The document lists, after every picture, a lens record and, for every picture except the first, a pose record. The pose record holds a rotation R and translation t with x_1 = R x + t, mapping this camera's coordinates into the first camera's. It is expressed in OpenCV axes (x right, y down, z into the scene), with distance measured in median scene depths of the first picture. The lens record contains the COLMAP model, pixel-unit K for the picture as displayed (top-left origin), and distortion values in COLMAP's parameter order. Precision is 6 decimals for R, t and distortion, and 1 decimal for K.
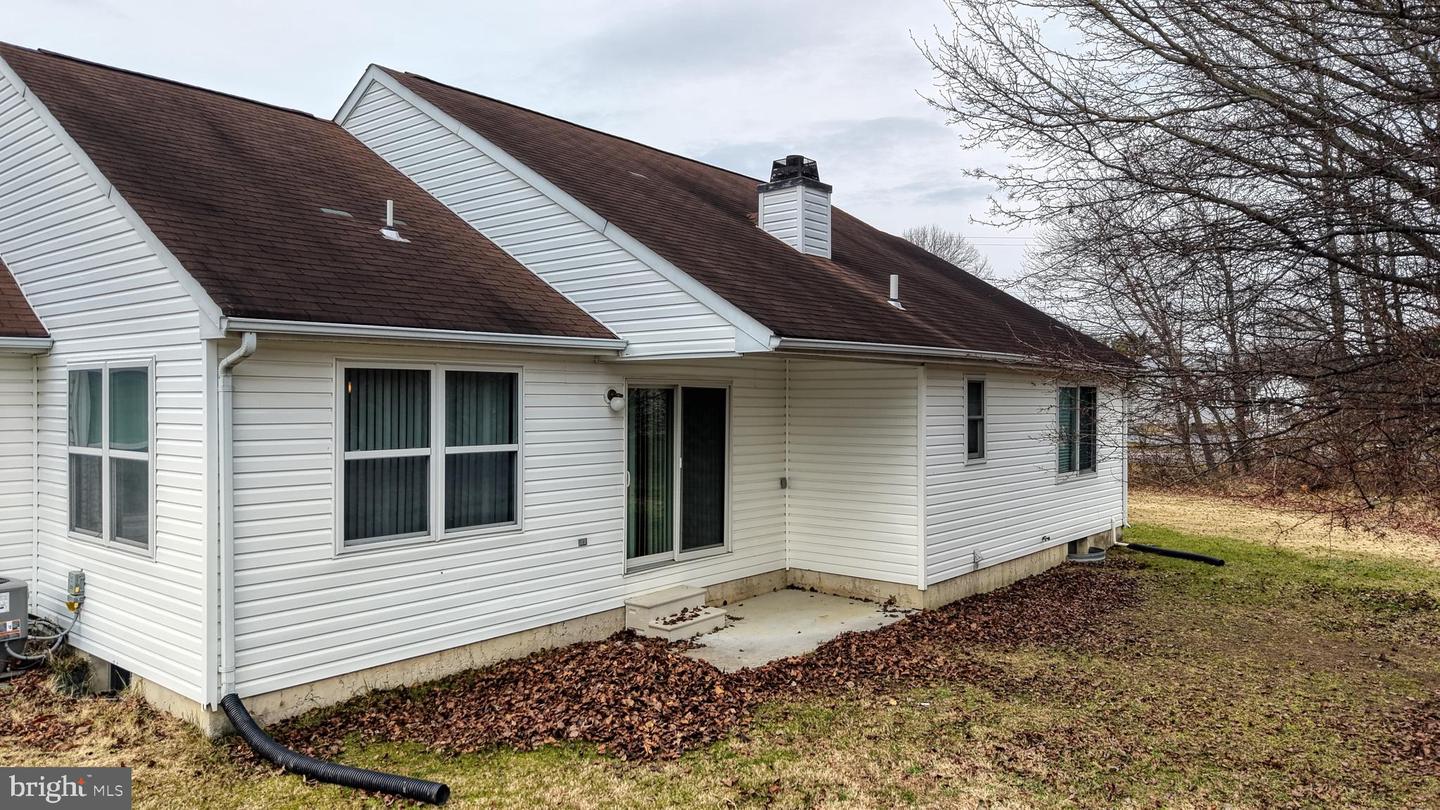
lens RADIAL K [[960.6, 0, 720.0], [0, 960.6, 405.0], [0, 0, 1]] dist [0.020677, -0.003515]
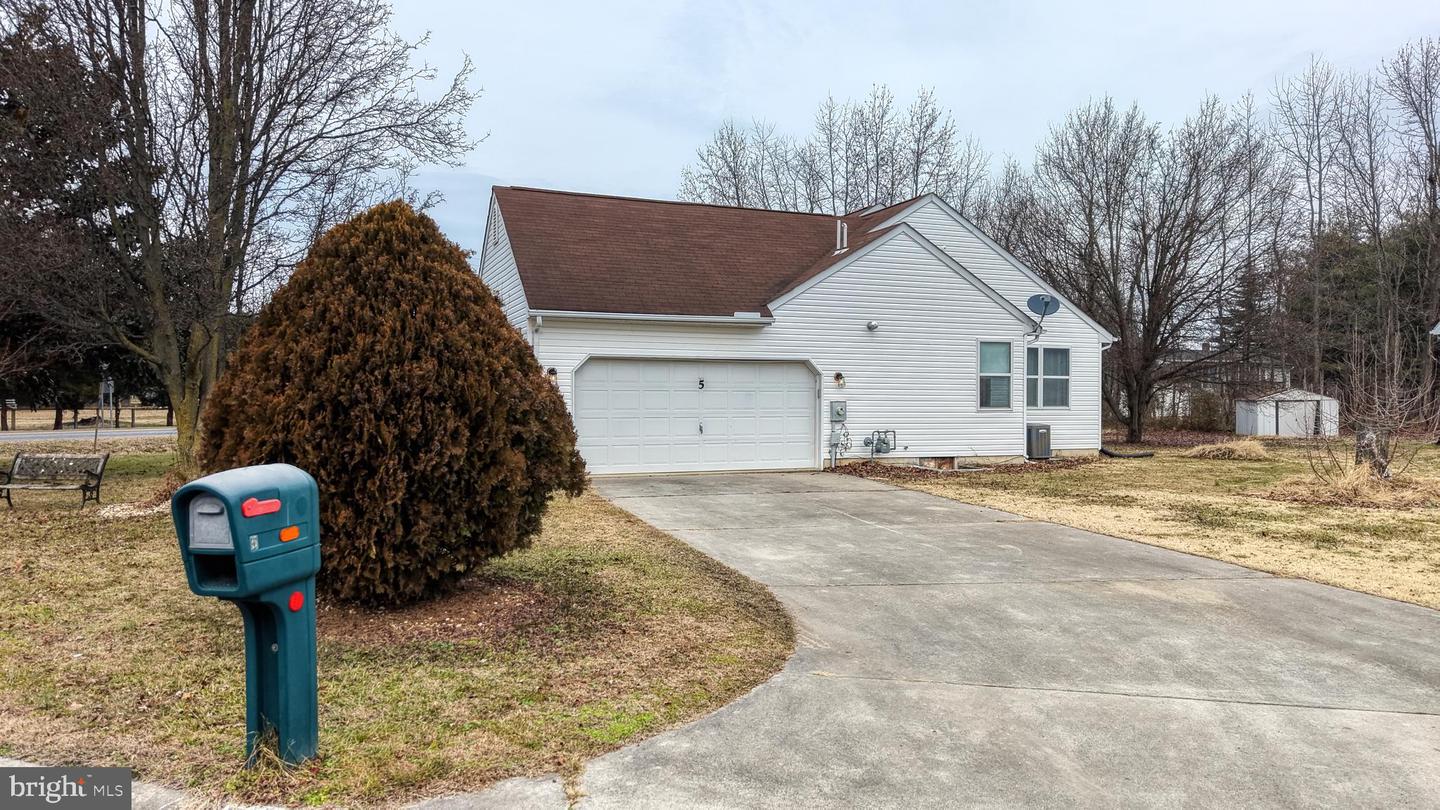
lens RADIAL K [[960.6, 0, 720.0], [0, 960.6, 405.0], [0, 0, 1]] dist [0.020677, -0.003515]
pose [[0.499032, -0.006771, 0.866557, -3.406822], [0.001026, 0.999973, 0.007222, 0.105401], [-0.866583, -0.002715, 0.499026, 0.377929]]
